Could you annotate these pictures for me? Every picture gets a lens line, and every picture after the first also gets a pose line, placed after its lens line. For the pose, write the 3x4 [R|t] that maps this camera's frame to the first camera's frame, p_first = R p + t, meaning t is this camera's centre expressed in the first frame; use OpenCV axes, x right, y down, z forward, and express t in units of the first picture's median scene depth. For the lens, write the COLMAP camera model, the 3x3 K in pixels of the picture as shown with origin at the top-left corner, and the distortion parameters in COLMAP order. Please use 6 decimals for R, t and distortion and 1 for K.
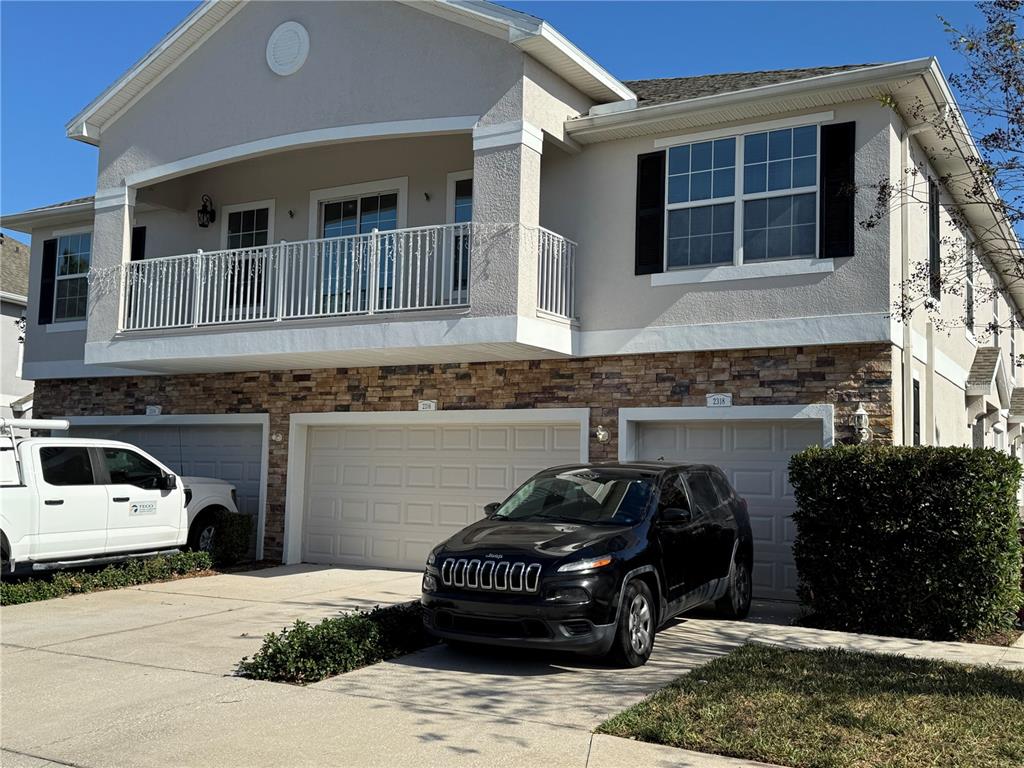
lens RADIAL K [[1033.0, 0, 511.3], [0, 1033.0, 387.7], [0, 0, 1]] dist [0.195929, -0.409626]
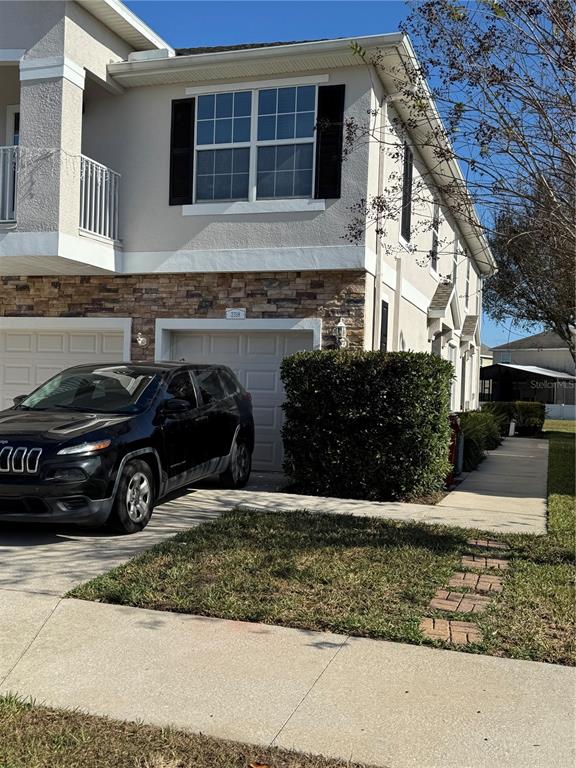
lens RADIAL K [[774.8, 0, 288.1], [0, 774.8, 388.4], [0, 0, 1]] dist [0.195929, -0.409626]
pose [[0.978399, 0.007371, 0.206595, 0.071276], [-0.026732, 0.995485, 0.091078, 0.014557], [-0.204991, -0.094633, 0.974178, 0.085821]]
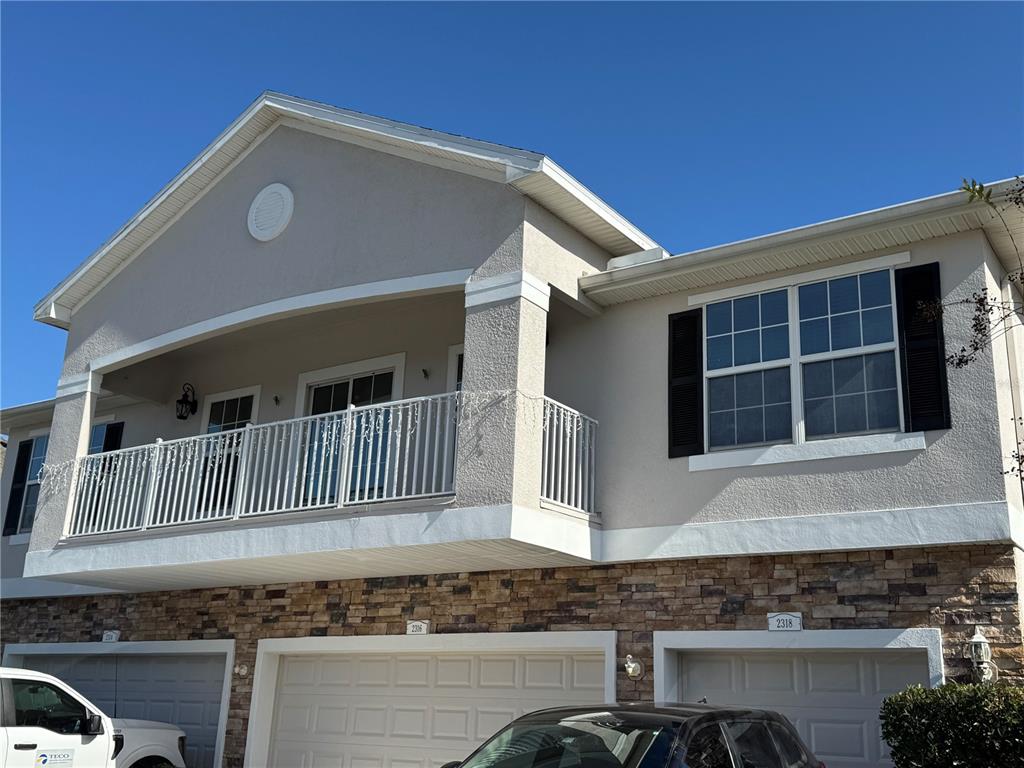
lens RADIAL K [[1068.2, 0, 507.5], [0, 1068.2, 390.3], [0, 0, 1]] dist [0.204885, -0.456553]
pose [[0.996831, -0.007859, -0.079162, 0.063927], [-0.009271, 0.976852, -0.213716, 0.018134], [0.079009, 0.213773, 0.973683, 0.186974]]
